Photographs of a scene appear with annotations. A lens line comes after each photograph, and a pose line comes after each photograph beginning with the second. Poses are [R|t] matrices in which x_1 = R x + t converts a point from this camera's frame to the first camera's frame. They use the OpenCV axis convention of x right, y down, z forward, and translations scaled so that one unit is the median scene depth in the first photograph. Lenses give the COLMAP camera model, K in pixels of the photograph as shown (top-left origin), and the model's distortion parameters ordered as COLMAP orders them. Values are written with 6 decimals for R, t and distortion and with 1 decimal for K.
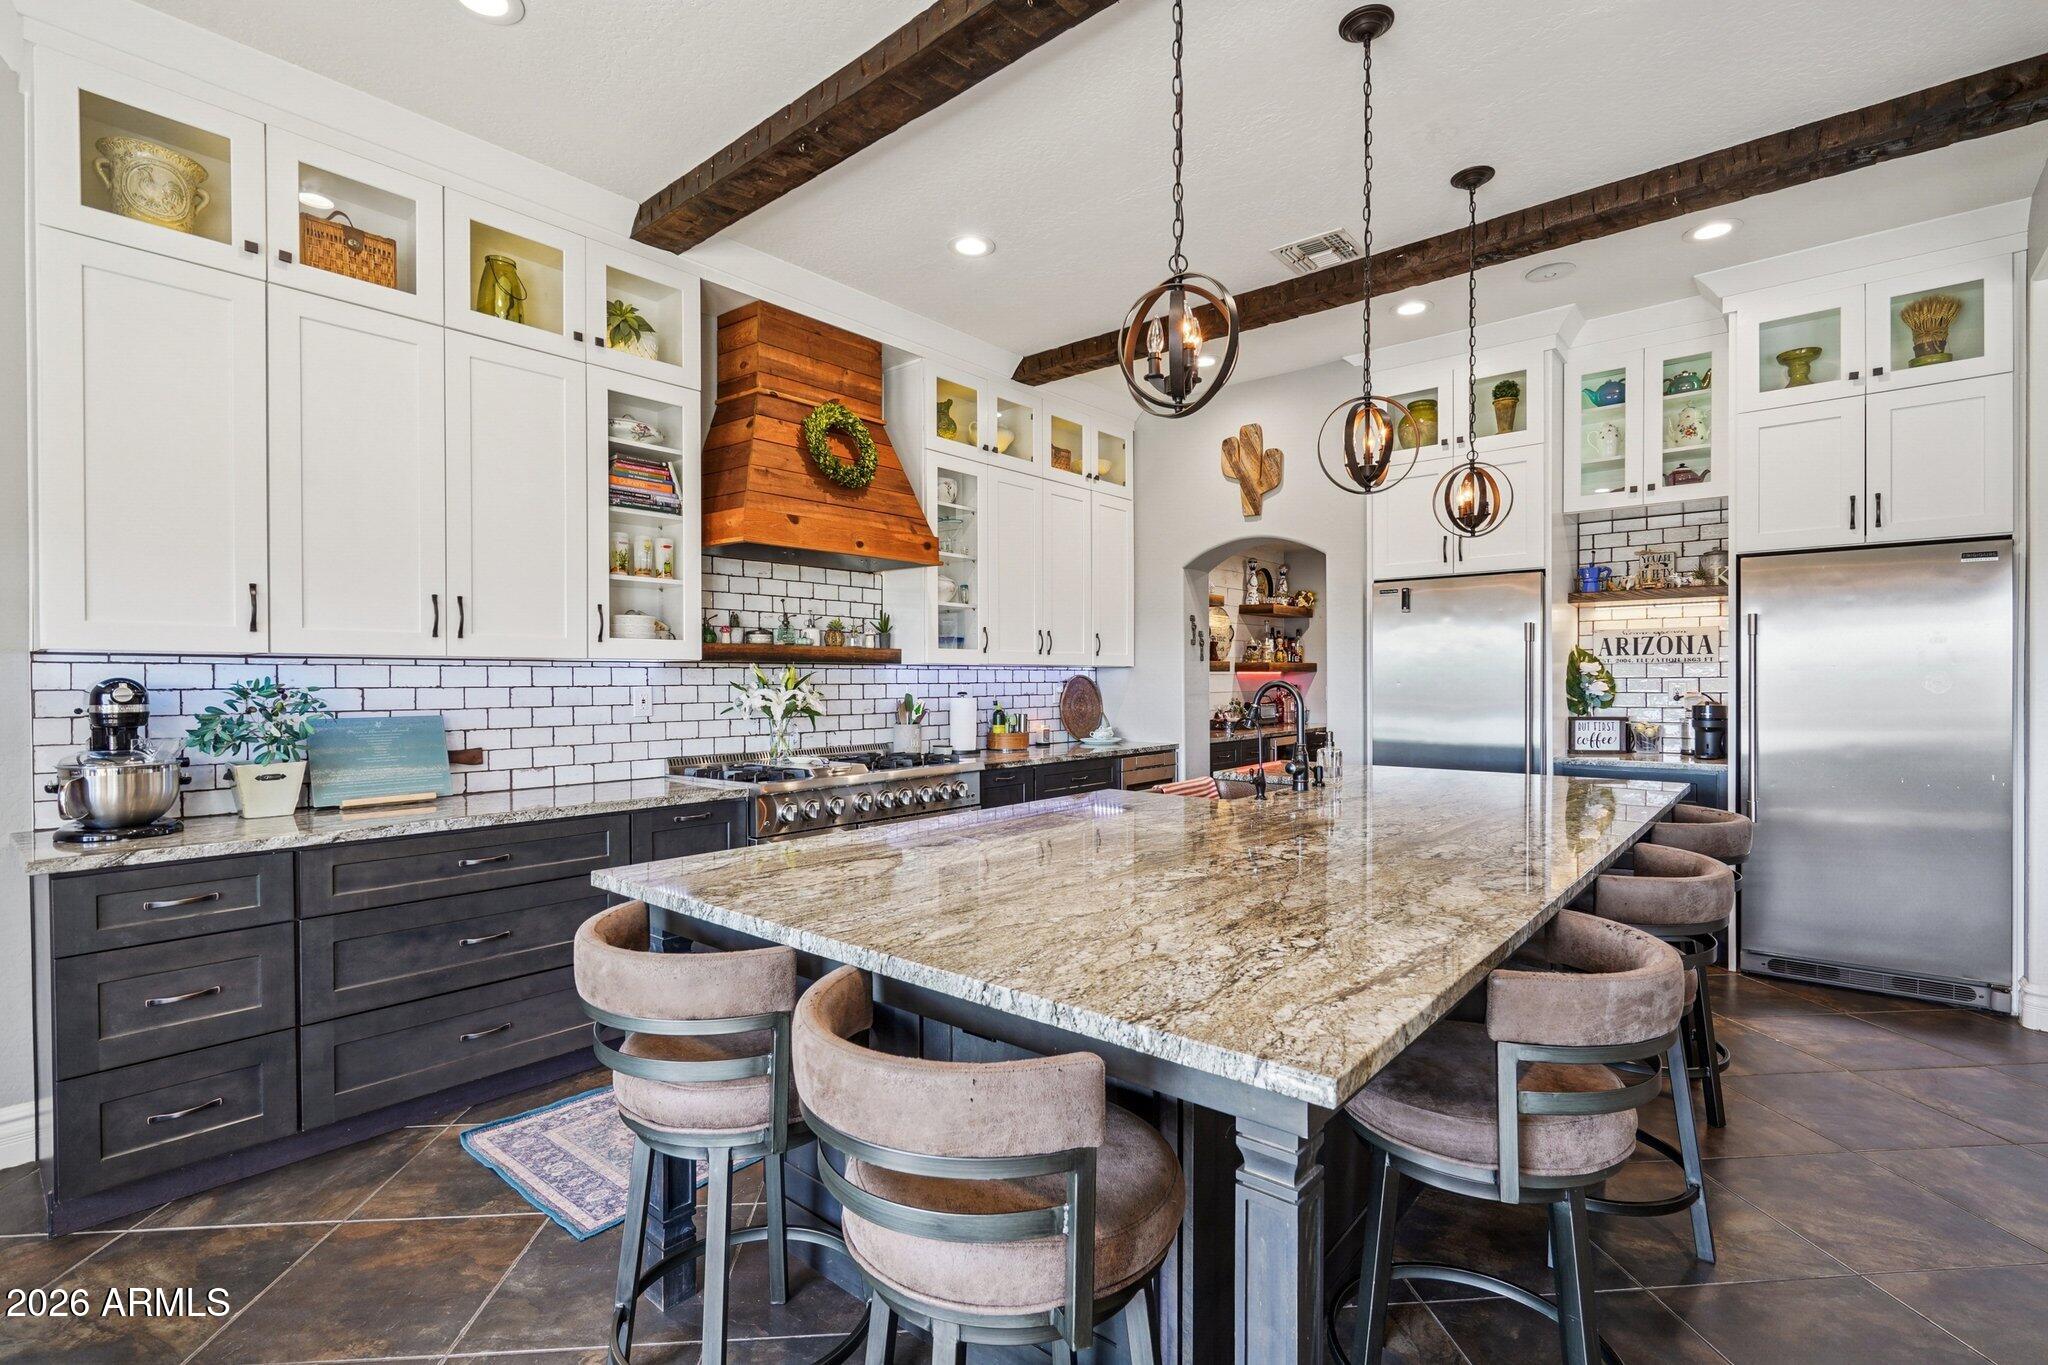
lens RADIAL K [[940.6, 0, 1018.5], [0, 940.6, 686.6], [0, 0, 1]] dist [-0.002209, 0.000325]
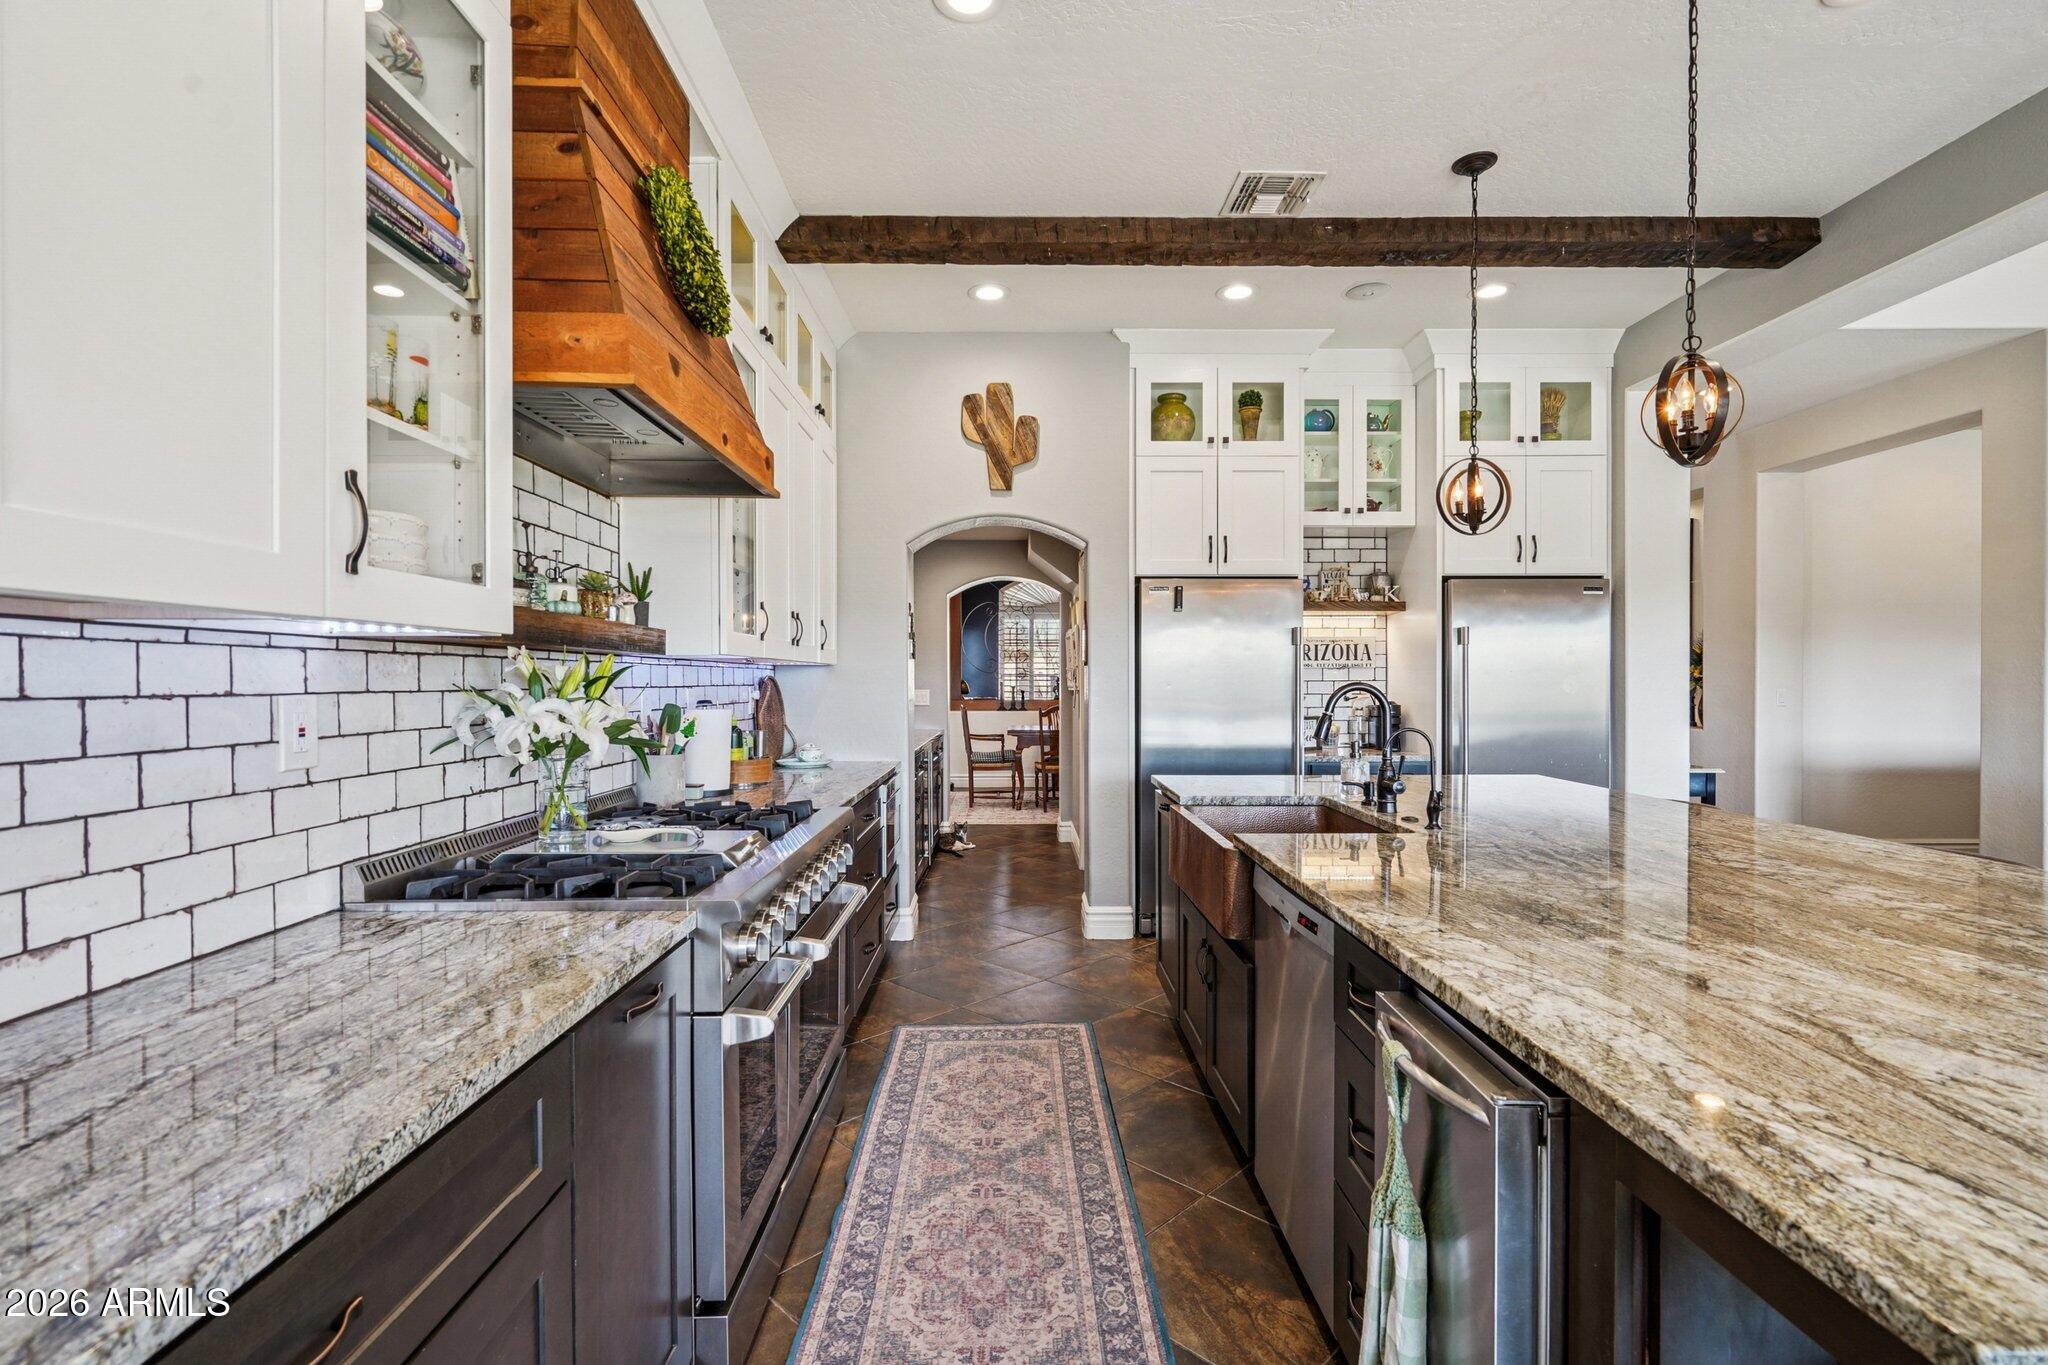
lens RADIAL K [[940.6, 0, 1018.5], [0, 940.6, 686.6], [0, 0, 1]] dist [-0.002209, 0.000325]
pose [[0.754695, -0.001259, 0.656074, -0.361625], [0.002885, 0.999995, -0.001400, -0.002110], [-0.656069, 0.002949, 0.754695, 0.412550]]
